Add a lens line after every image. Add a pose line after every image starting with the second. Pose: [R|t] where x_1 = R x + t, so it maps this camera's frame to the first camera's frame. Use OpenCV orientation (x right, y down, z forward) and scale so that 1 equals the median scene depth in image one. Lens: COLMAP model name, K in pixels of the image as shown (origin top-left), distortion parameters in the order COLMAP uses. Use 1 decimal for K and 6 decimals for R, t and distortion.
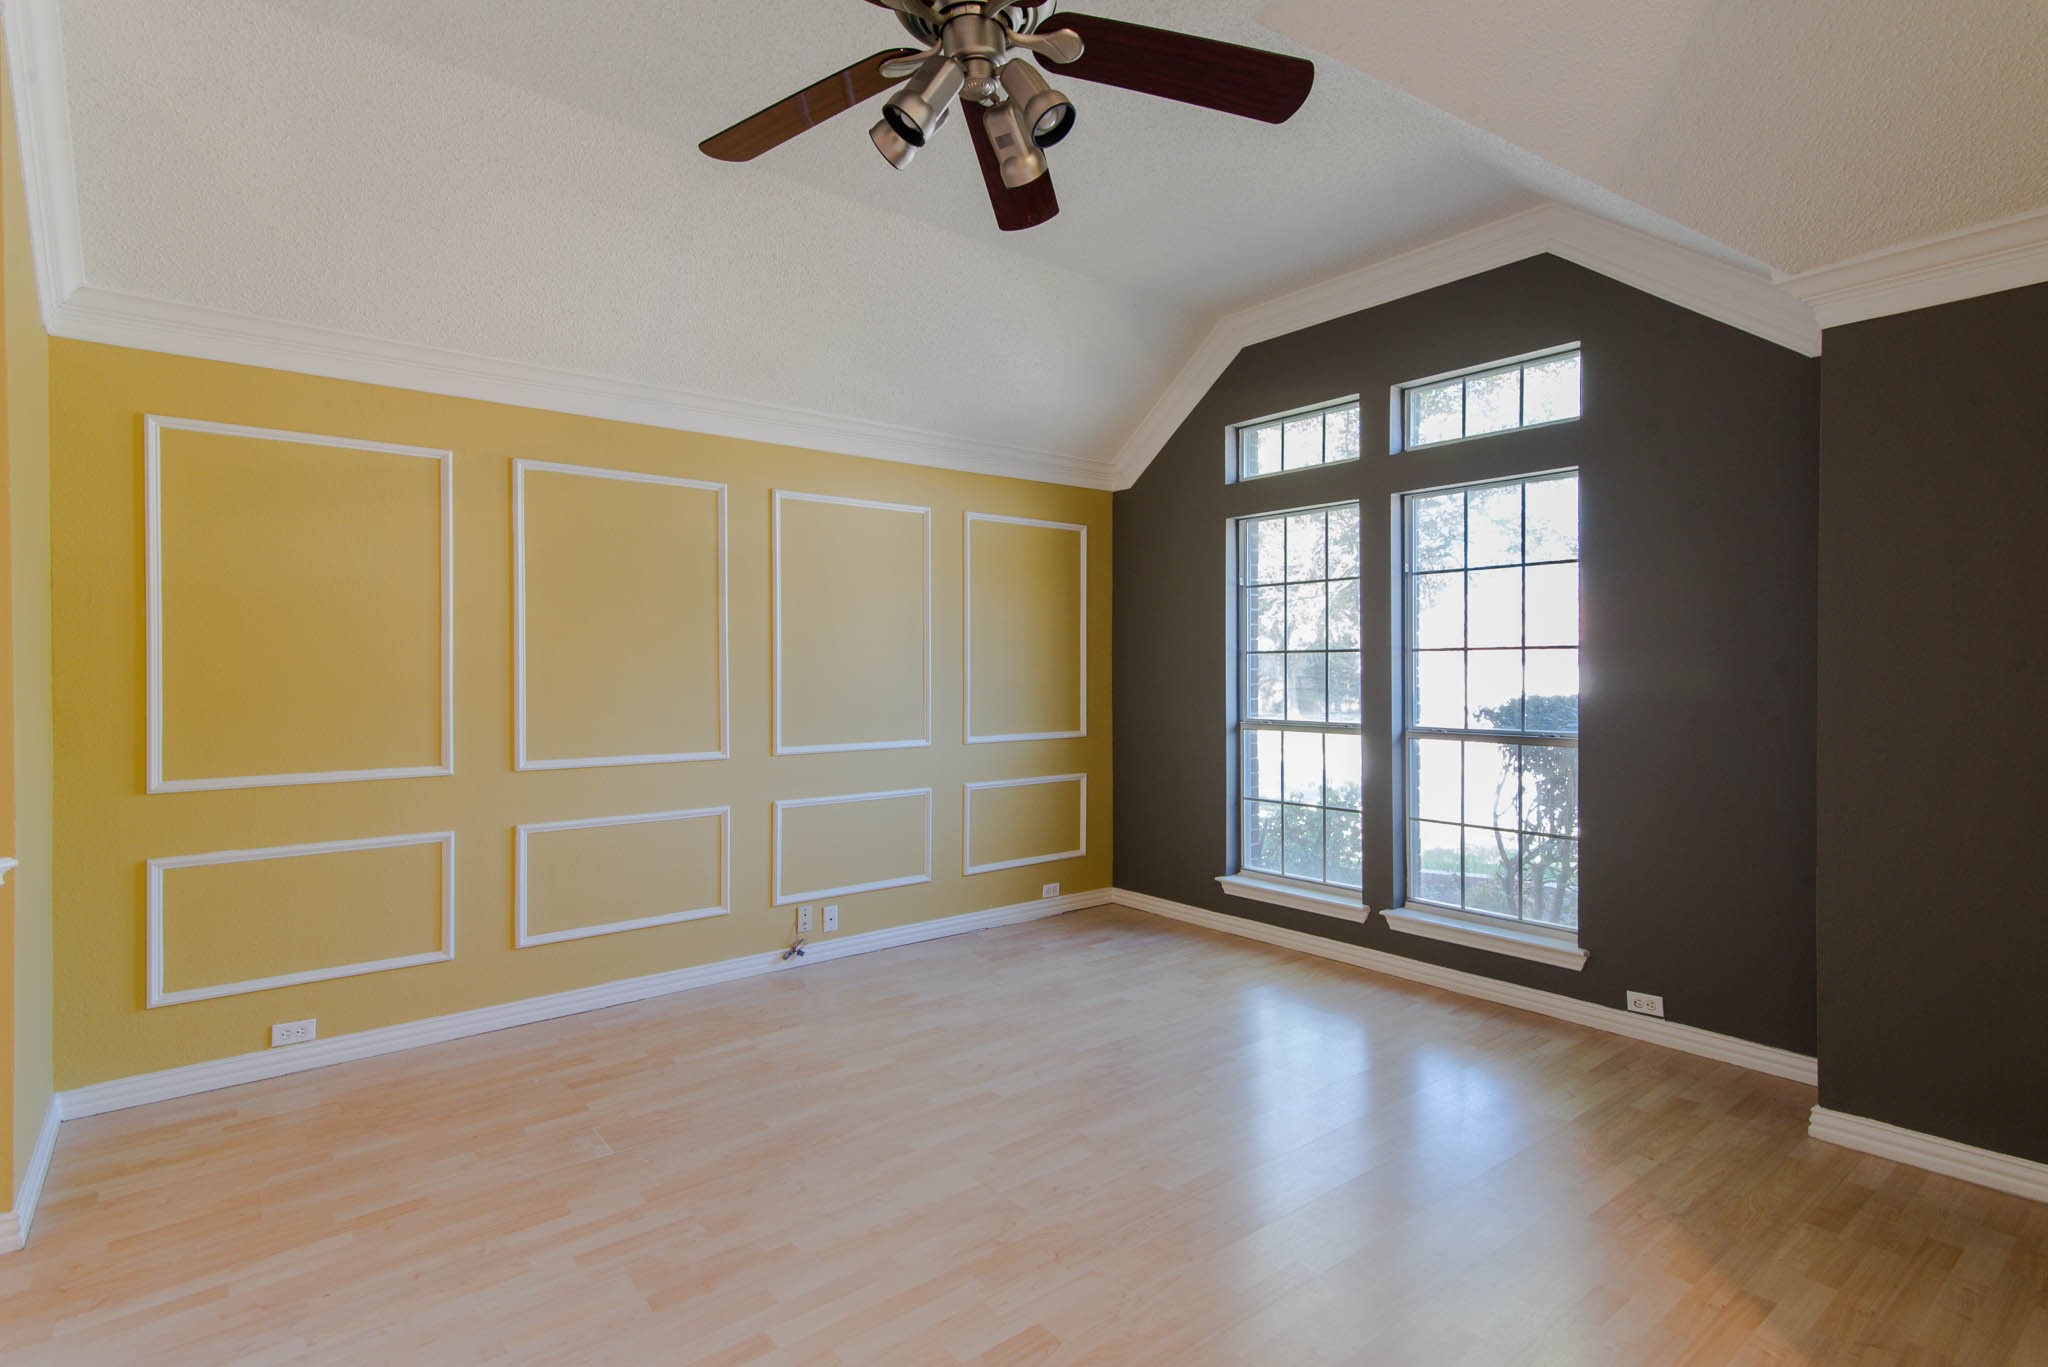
lens RADIAL K [[1023.5, 0, 1020.9], [0, 1023.5, 674.3], [0, 0, 1]] dist [0.015628, 0.001510]
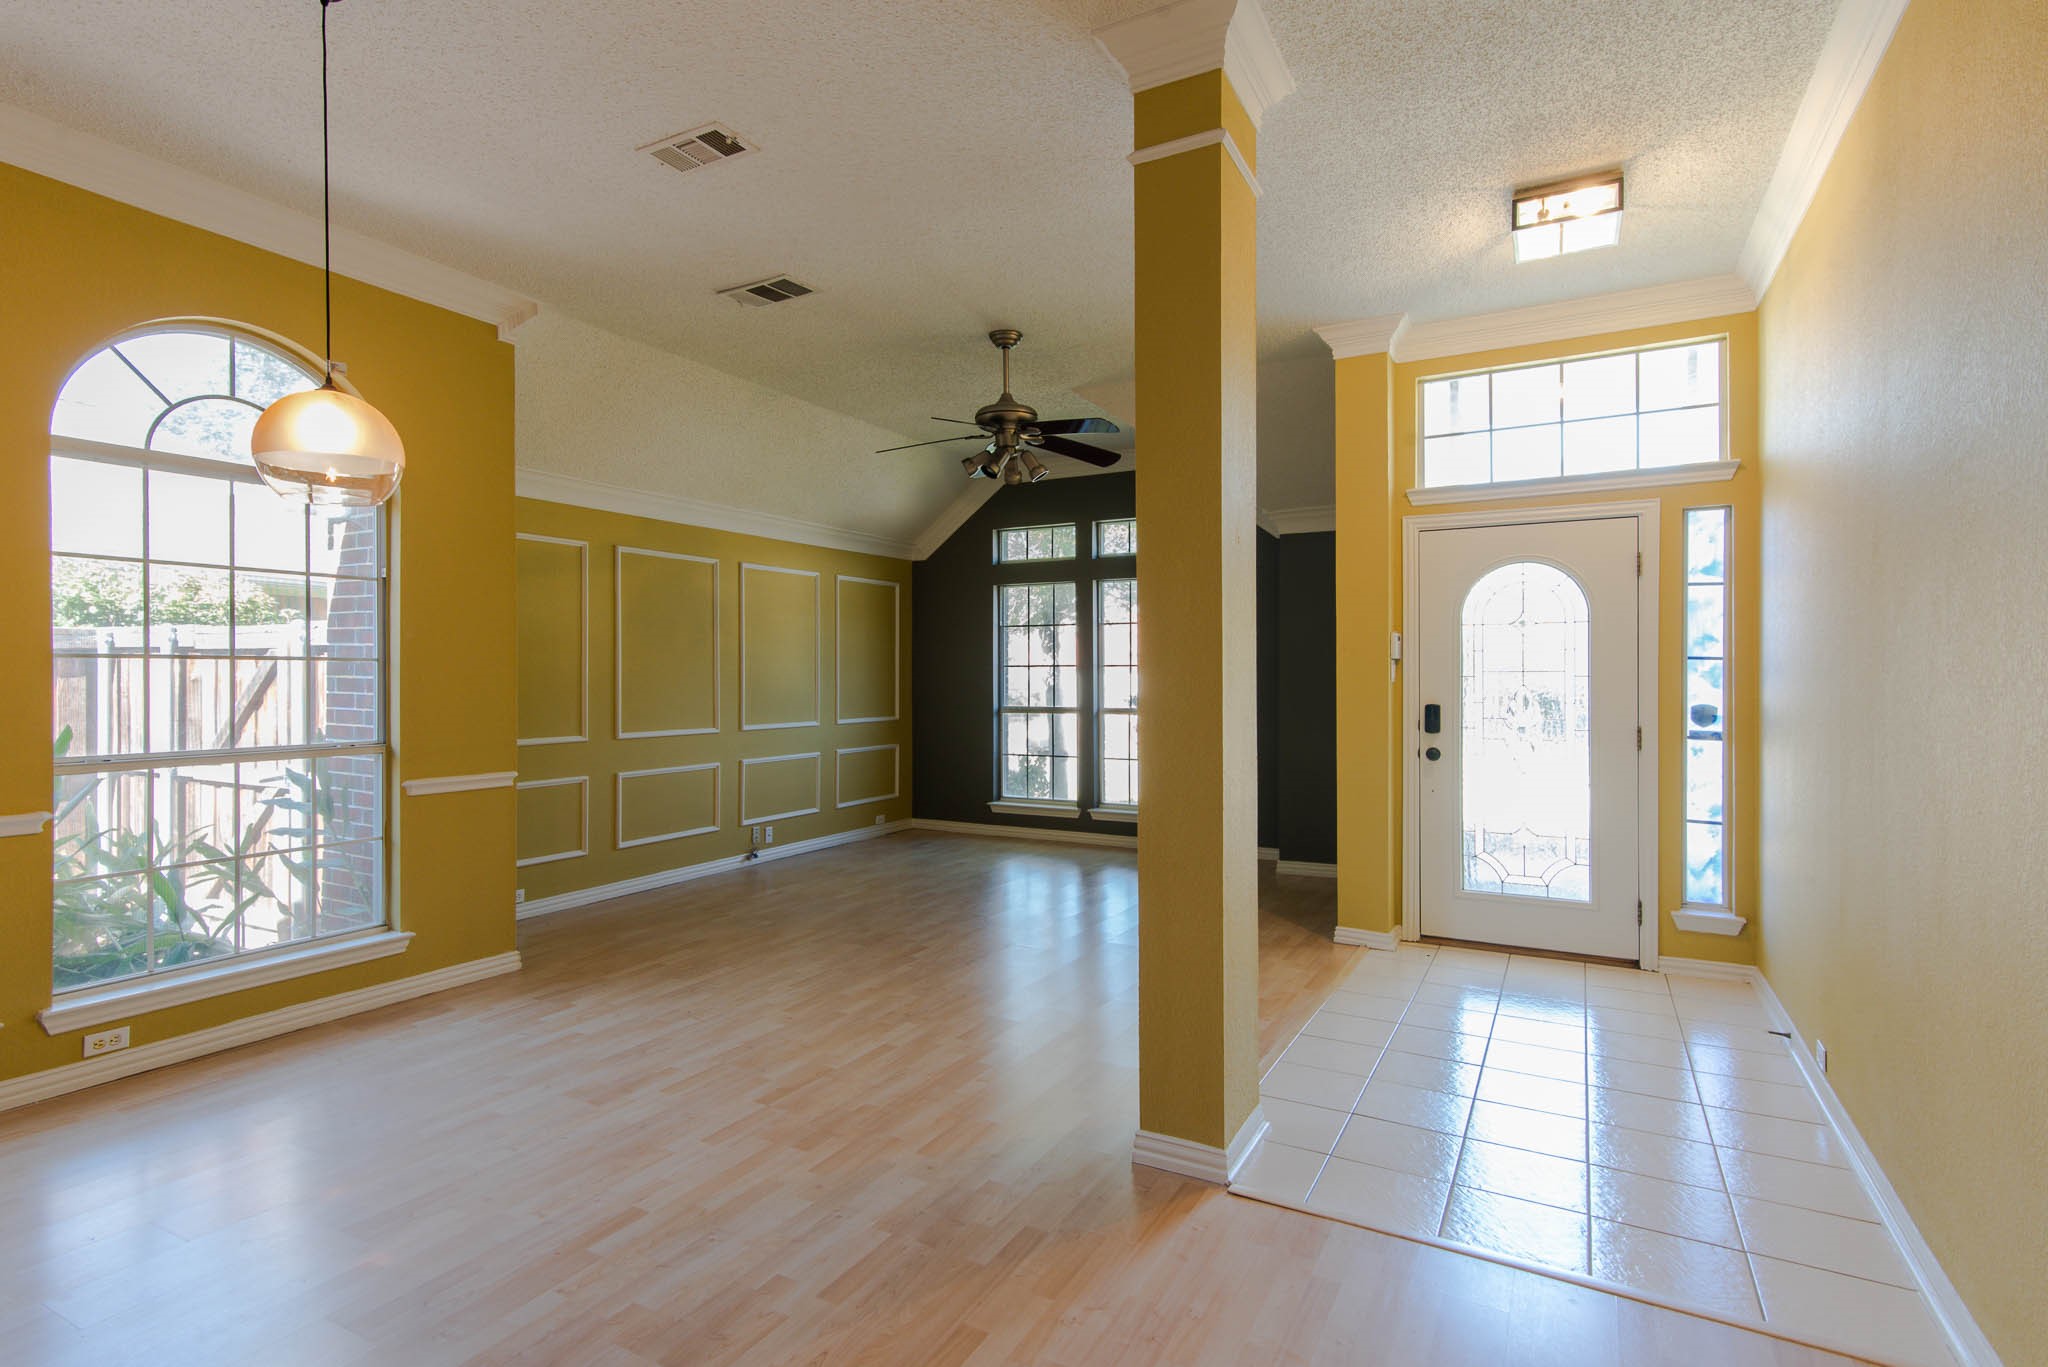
lens RADIAL K [[1023.5, 0, 1025.3], [0, 1023.5, 684.1], [0, 0, 1]] dist [0.015628, 0.001510]
pose [[0.923893, -0.001996, 0.382645, -0.405619], [0.001057, 0.999996, 0.002665, 0.003420], [-0.382648, -0.002058, 0.923892, -0.575644]]
